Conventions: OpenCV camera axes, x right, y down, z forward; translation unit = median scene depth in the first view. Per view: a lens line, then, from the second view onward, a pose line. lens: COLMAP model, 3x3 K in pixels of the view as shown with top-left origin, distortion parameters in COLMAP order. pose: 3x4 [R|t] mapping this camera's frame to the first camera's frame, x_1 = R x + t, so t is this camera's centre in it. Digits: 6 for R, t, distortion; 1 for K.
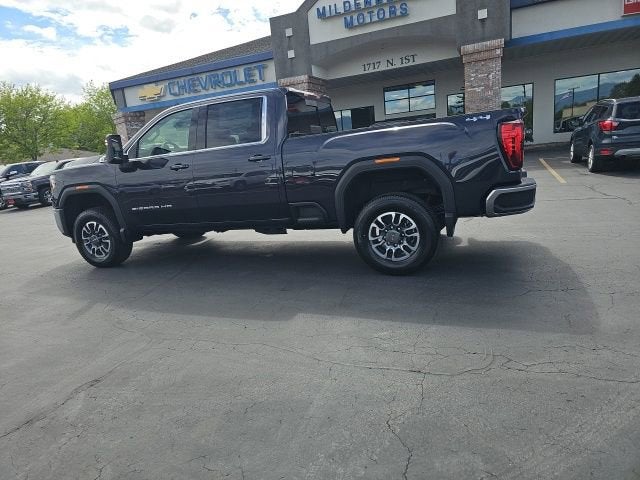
lens RADIAL K [[421.4, 0, 312.0], [0, 421.4, 242.5], [0, 0, 1]] dist [0.055799, -0.045557]
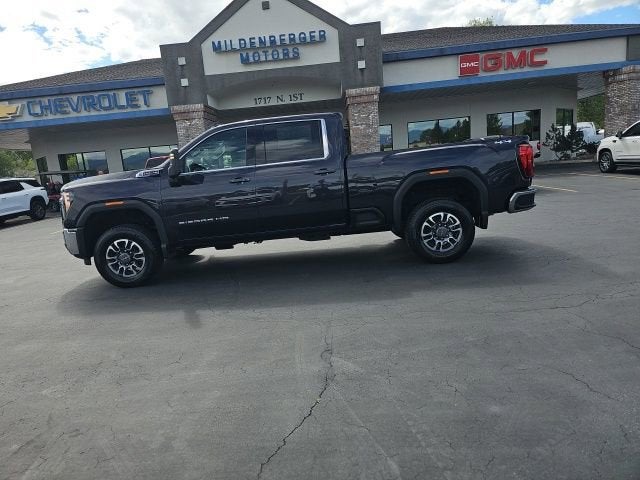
lens RADIAL K [[421.4, 0, 314.7], [0, 421.4, 245.3], [0, 0, 1]] dist [0.055799, -0.045557]
pose [[0.933785, -0.050549, 0.354245, -0.160790], [0.074359, 0.995773, -0.053917, 0.017088], [-0.350022, 0.076688, 0.933597, -0.013602]]
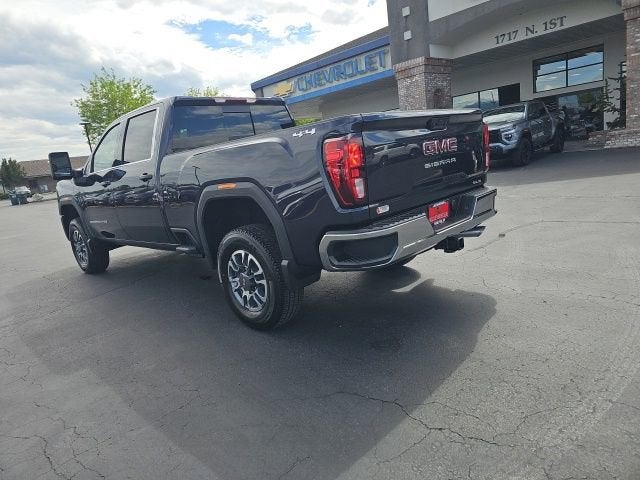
lens RADIAL K [[421.4, 0, 311.5], [0, 421.4, 242.4], [0, 0, 1]] dist [0.055799, -0.045557]
pose [[0.923042, 0.060632, -0.379890, 0.156905], [-0.049114, 0.997994, 0.039948, -0.032193], [0.381550, -0.018216, 0.924169, 0.082544]]
